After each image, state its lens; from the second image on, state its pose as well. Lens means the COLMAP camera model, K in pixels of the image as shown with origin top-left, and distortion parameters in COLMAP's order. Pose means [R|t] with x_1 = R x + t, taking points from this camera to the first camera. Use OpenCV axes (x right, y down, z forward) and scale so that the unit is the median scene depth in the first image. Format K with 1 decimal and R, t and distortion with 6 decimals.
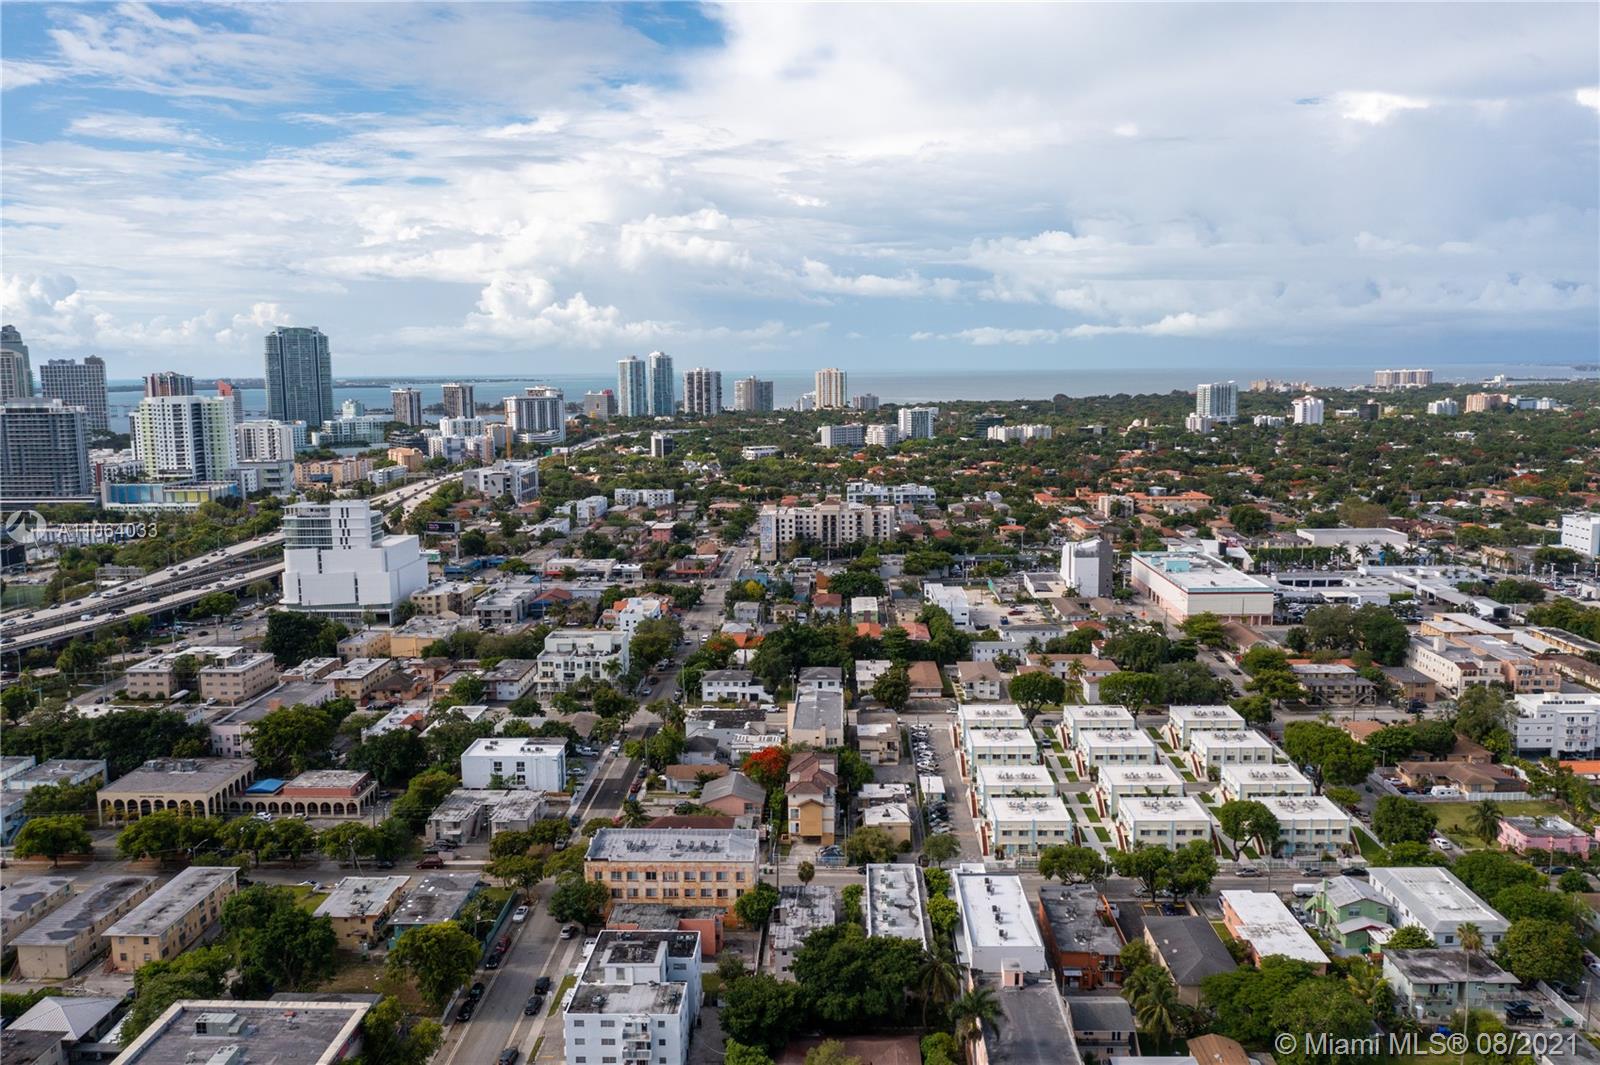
lens RADIAL K [[1254.7, 0, 798.7], [0, 1254.7, 537.4], [0, 0, 1]] dist [-0.016932, 0.001649]
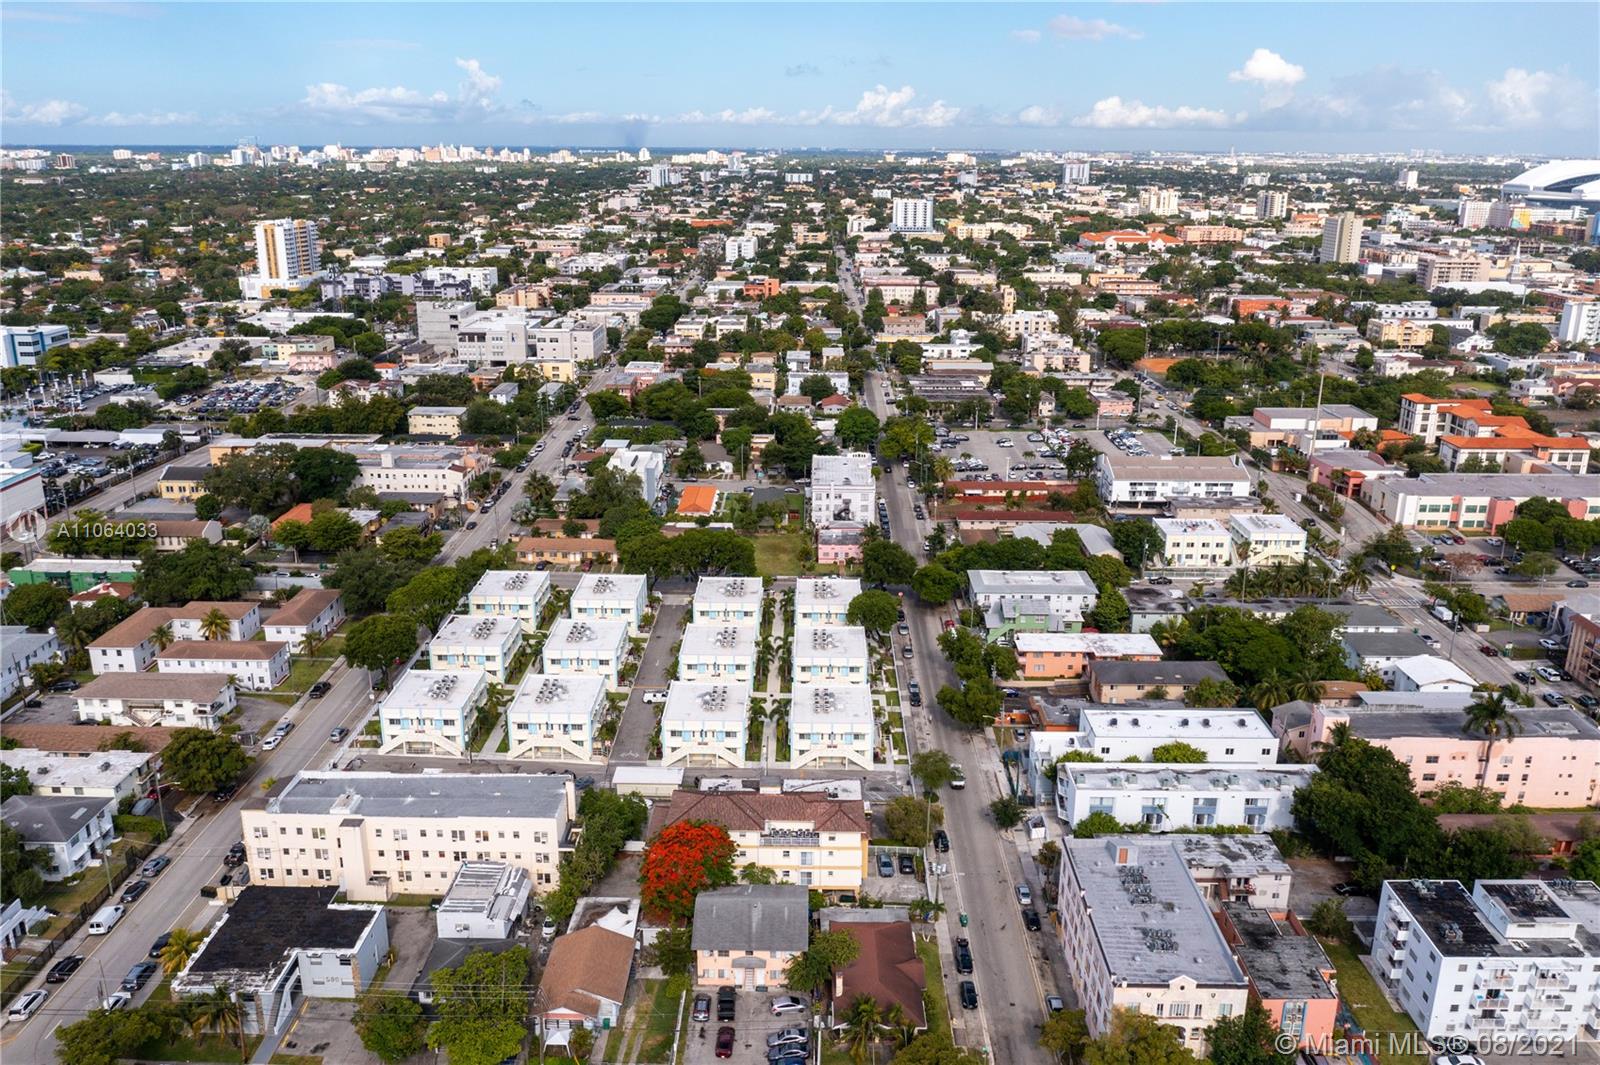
lens RADIAL K [[1264.3, 0, 800.0], [0, 1264.3, 532.5], [0, 0, 1]] dist [-0.019158, -0.002493]
pose [[-0.021160, -0.278829, 0.960108, -0.403274], [0.125099, 0.952037, 0.279242, -0.085946], [-0.991919, 0.126017, 0.014736, 0.691862]]
